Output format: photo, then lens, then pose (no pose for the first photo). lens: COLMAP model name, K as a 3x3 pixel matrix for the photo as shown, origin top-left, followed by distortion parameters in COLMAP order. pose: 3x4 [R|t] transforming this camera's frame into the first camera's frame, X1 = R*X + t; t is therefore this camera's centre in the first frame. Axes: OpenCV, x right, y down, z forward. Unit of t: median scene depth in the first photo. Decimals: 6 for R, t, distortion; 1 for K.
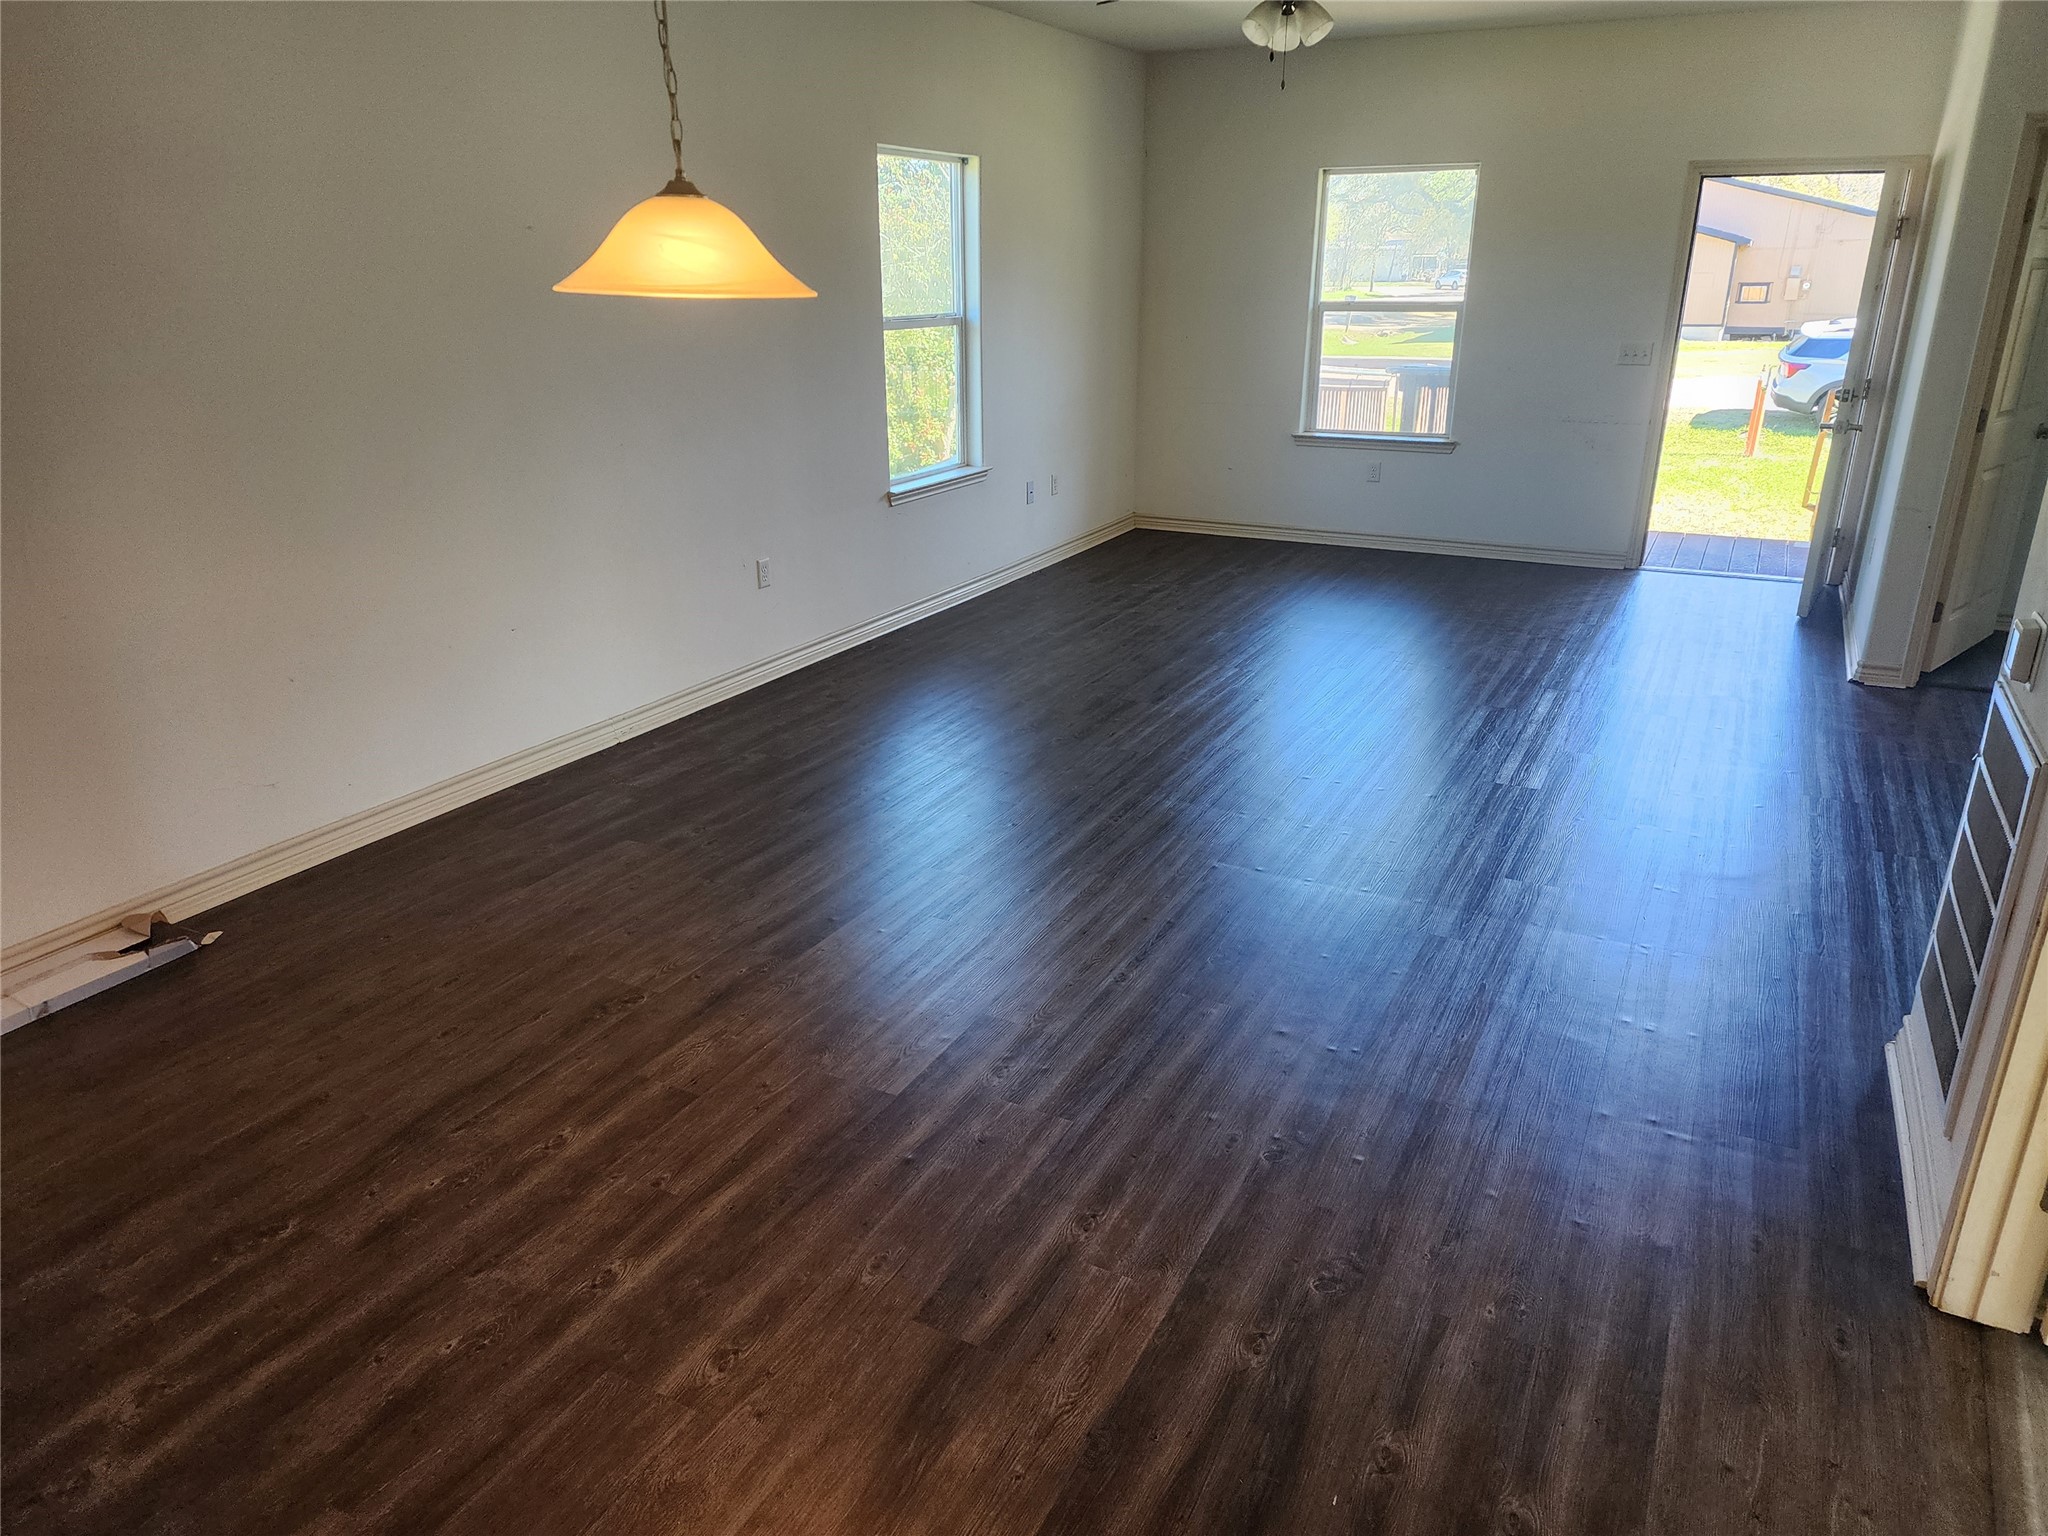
lens RADIAL K [[1372.8, 0, 1020.7], [0, 1372.8, 757.7], [0, 0, 1]] dist [0.058405, -0.040701]
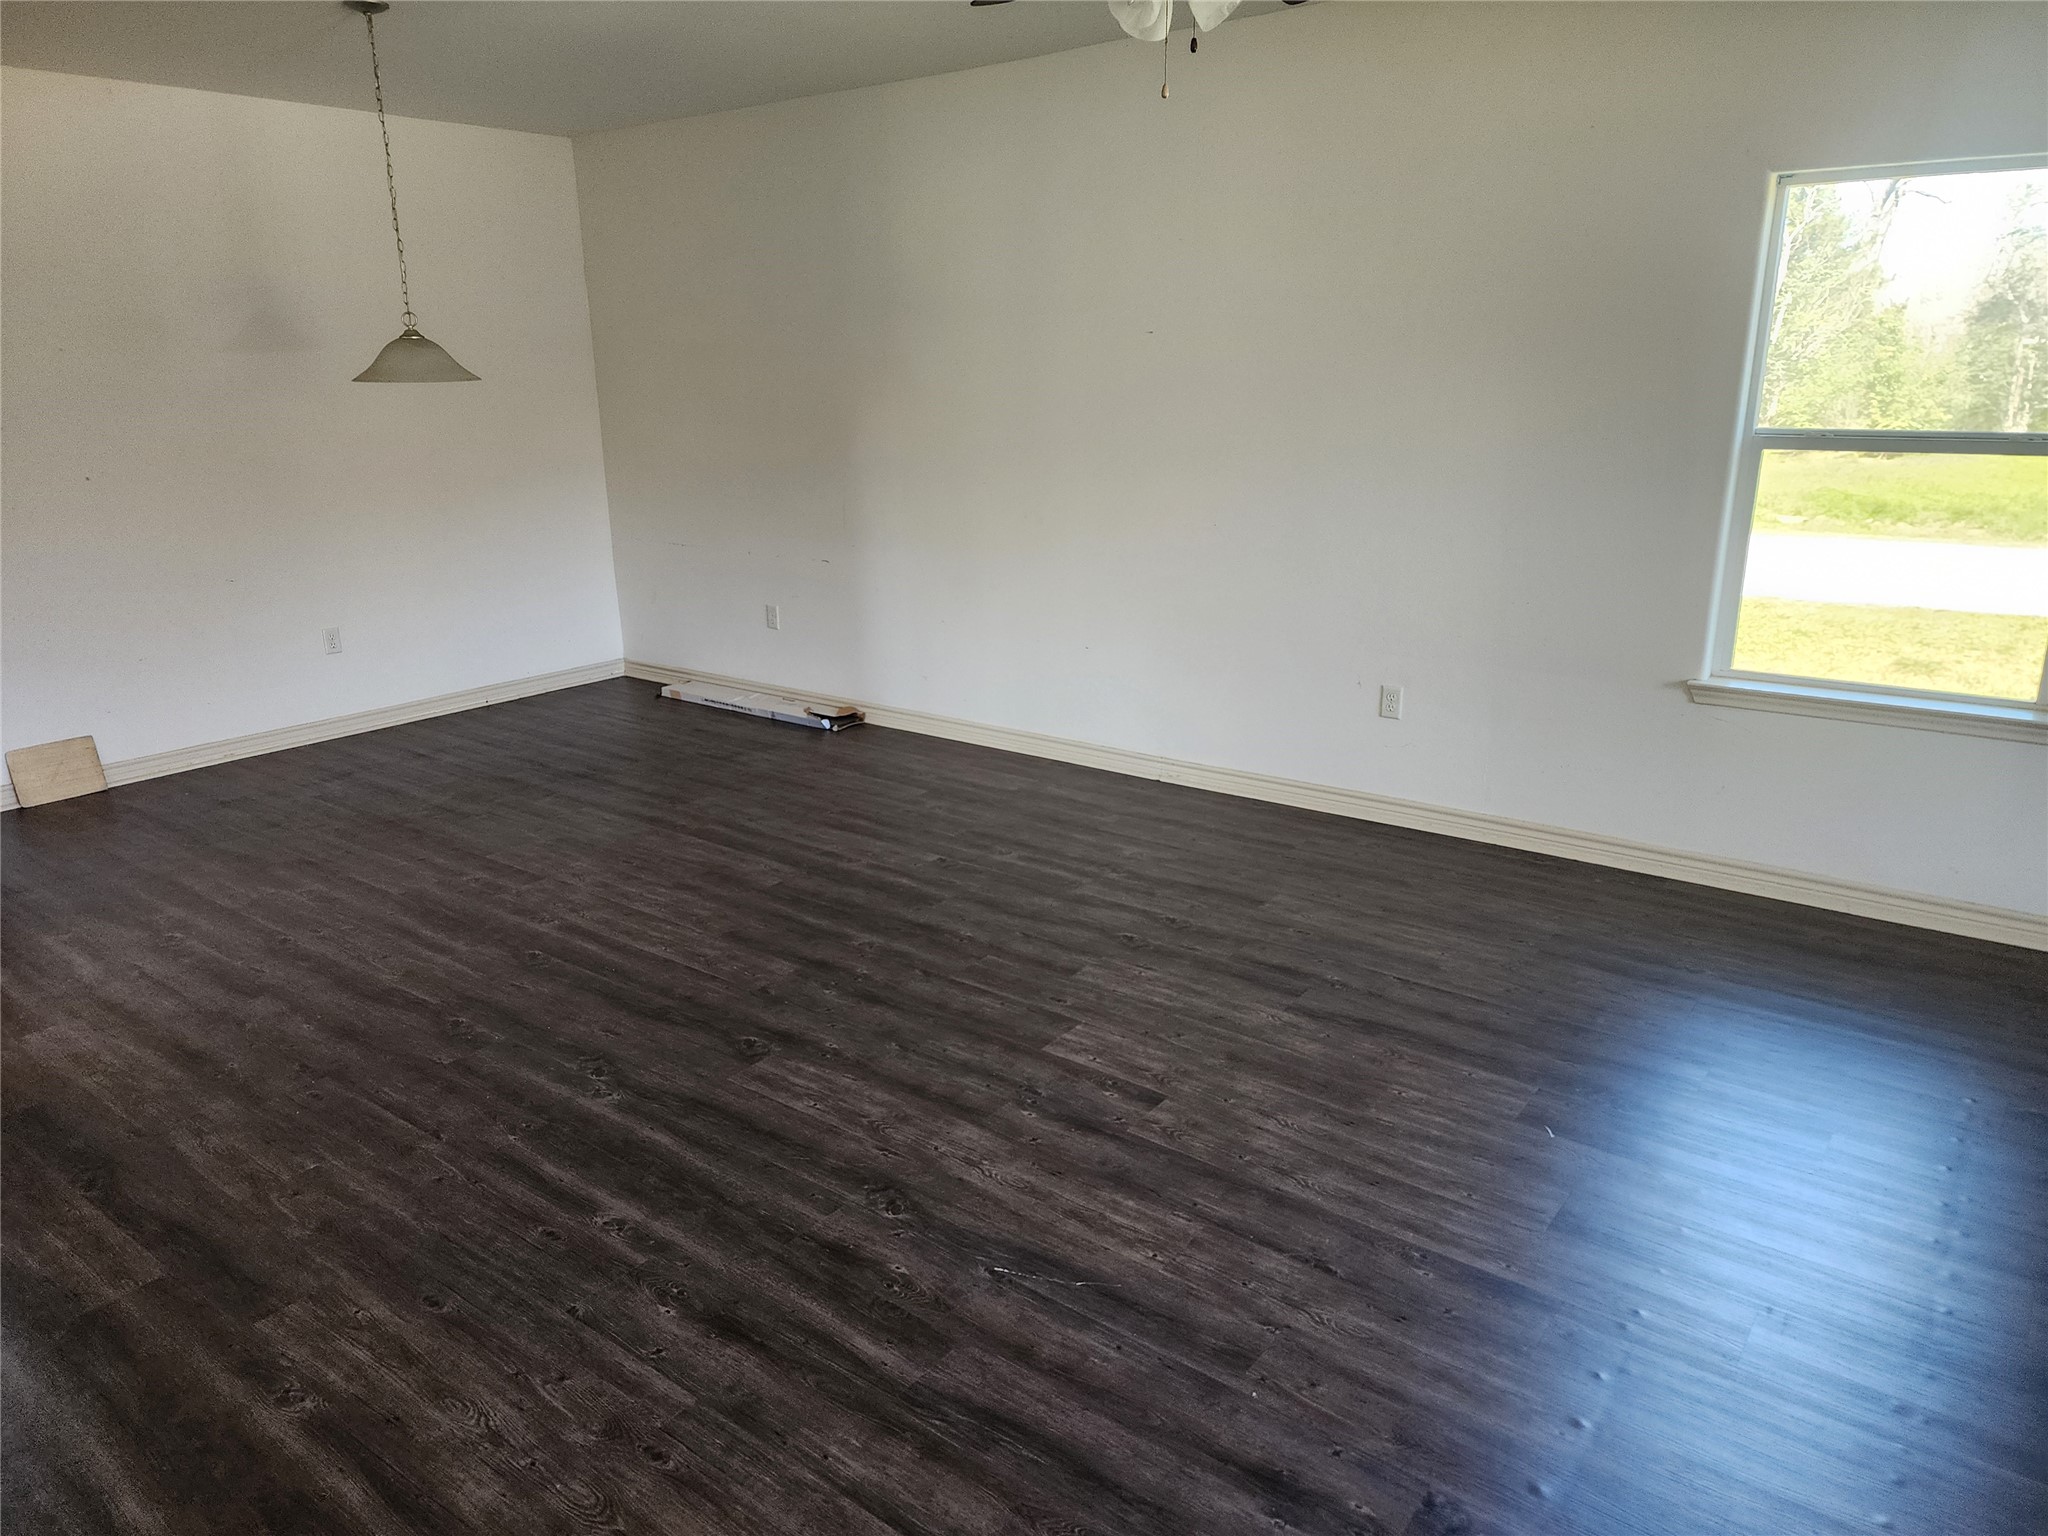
lens RADIAL K [[1372.8, 0, 1014.7], [0, 1372.8, 756.1], [0, 0, 1]] dist [0.058405, -0.040701]
pose [[-0.170334, 0.270324, -0.947582, 0.708878], [-0.322267, 0.893470, 0.312817, -0.309111], [0.931198, 0.358658, -0.065072, 0.876026]]
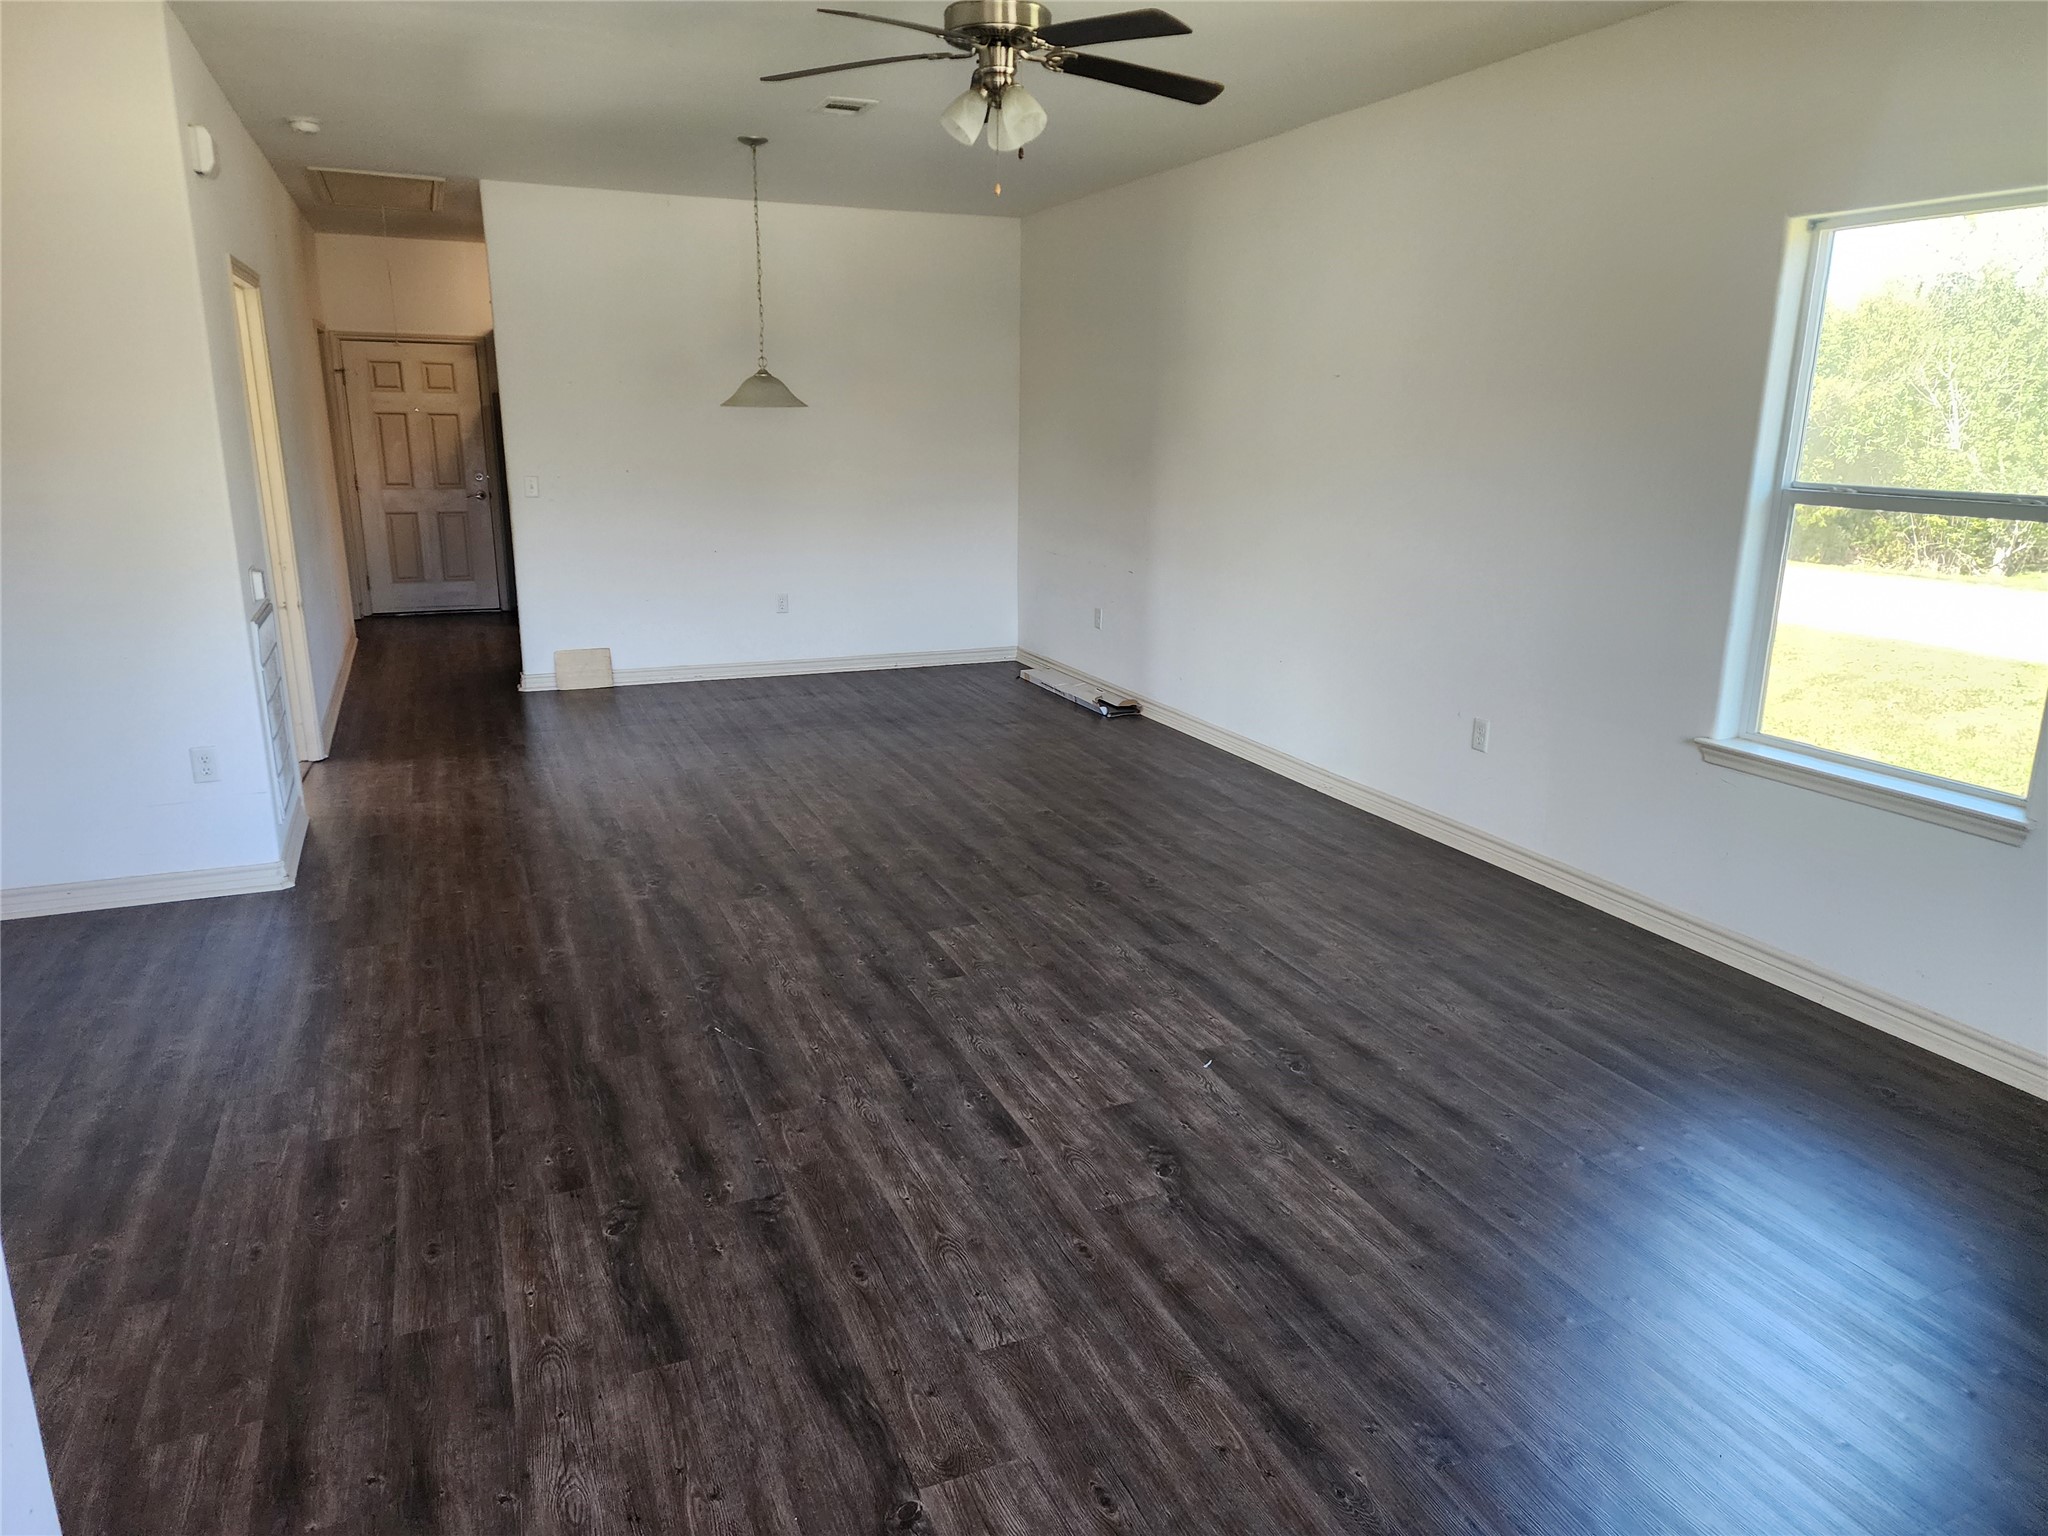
lens RADIAL K [[1372.8, 0, 1053.5], [0, 1372.8, 746.3], [0, 0, 1]] dist [0.058405, -0.040701]
pose [[-0.621197, 0.173088, -0.764300, 0.689252], [-0.279410, 0.862283, 0.422373, -0.442108], [0.732151, 0.475930, -0.487285, 1.278023]]
